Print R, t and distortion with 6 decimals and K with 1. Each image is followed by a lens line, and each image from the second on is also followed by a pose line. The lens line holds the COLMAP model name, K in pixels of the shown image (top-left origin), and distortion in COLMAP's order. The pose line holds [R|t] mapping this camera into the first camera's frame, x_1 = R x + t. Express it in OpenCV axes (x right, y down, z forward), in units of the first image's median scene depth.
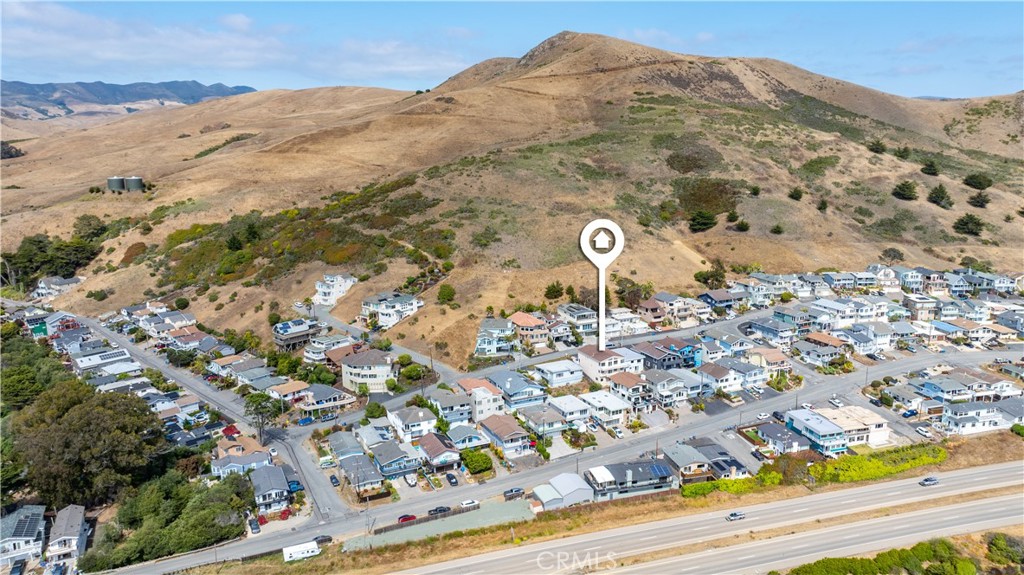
lens RADIAL K [[727.3, 0, 512.0], [0, 727.3, 287.5], [0, 0, 1]] dist [-0.018698, 0.000305]
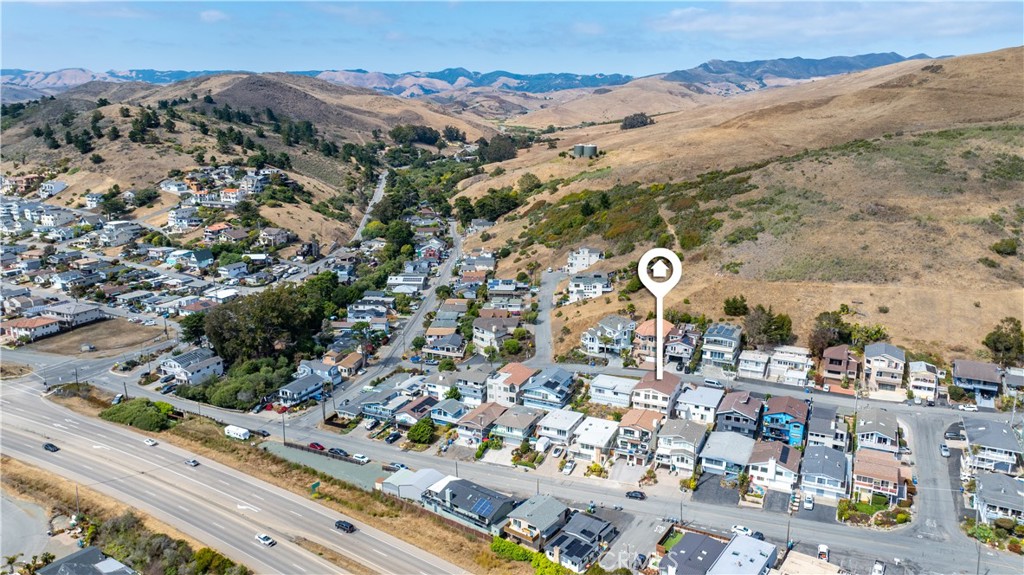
lens RADIAL K [[727.3, 0, 512.0], [0, 727.3, 287.5], [0, 0, 1]] dist [-0.018698, 0.000305]
pose [[0.615172, 0.194556, -0.764010, 0.686124], [-0.168112, 0.979156, 0.113981, -0.088085], [0.770261, 0.058321, 0.635057, 0.383864]]
